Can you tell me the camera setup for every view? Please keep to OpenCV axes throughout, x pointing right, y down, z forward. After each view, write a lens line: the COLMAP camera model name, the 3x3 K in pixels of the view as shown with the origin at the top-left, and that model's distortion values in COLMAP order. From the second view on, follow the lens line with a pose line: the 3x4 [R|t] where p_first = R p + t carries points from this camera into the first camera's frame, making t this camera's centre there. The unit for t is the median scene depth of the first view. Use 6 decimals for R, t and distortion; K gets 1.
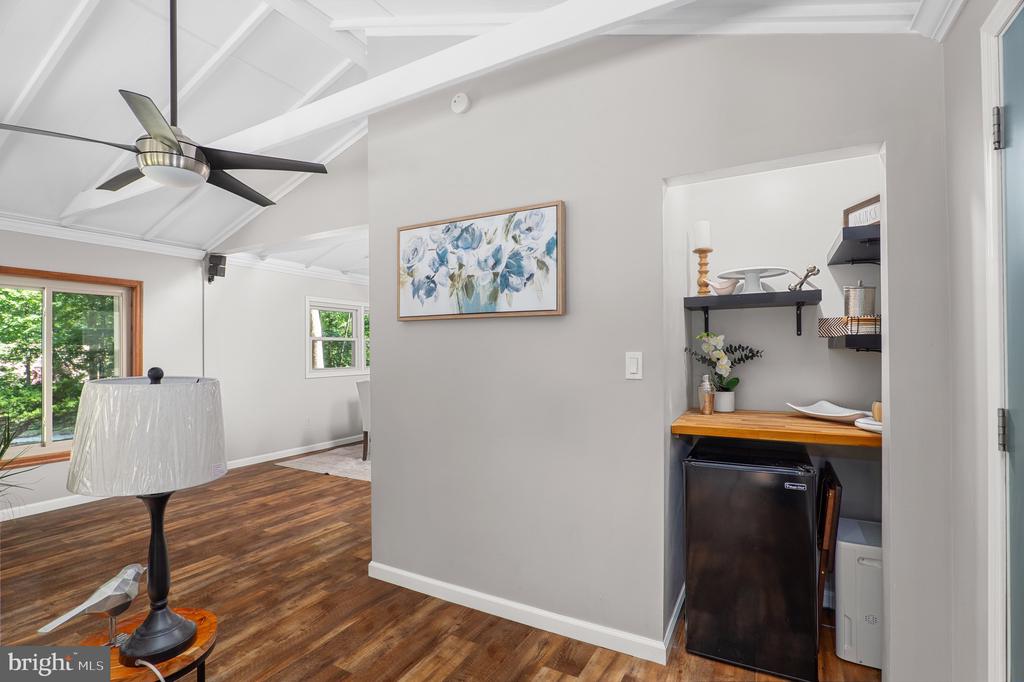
lens RADIAL K [[472.3, 0, 510.8], [0, 472.3, 344.3], [0, 0, 1]] dist [-0.015420, 0.000306]
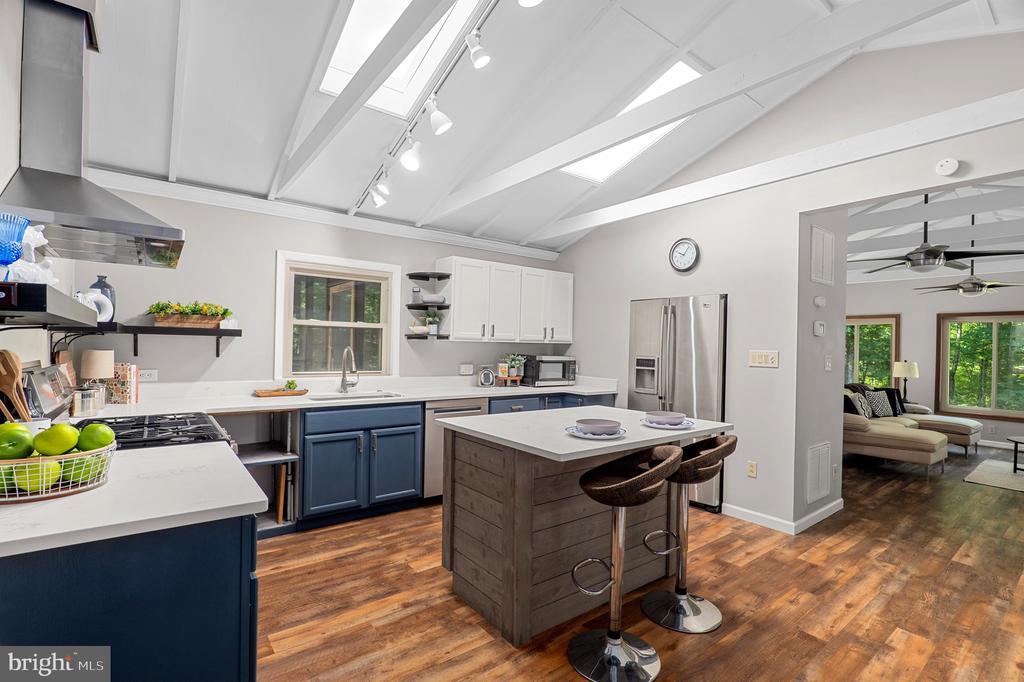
lens RADIAL K [[472.3, 0, 511.3], [0, 472.3, 346.2], [0, 0, 1]] dist [-0.015420, 0.000306]
pose [[-0.921637, -0.008844, 0.387953, 0.083230], [-0.016305, 0.999740, -0.015945, 0.023730], [-0.387711, -0.021021, -0.921541, 2.489636]]
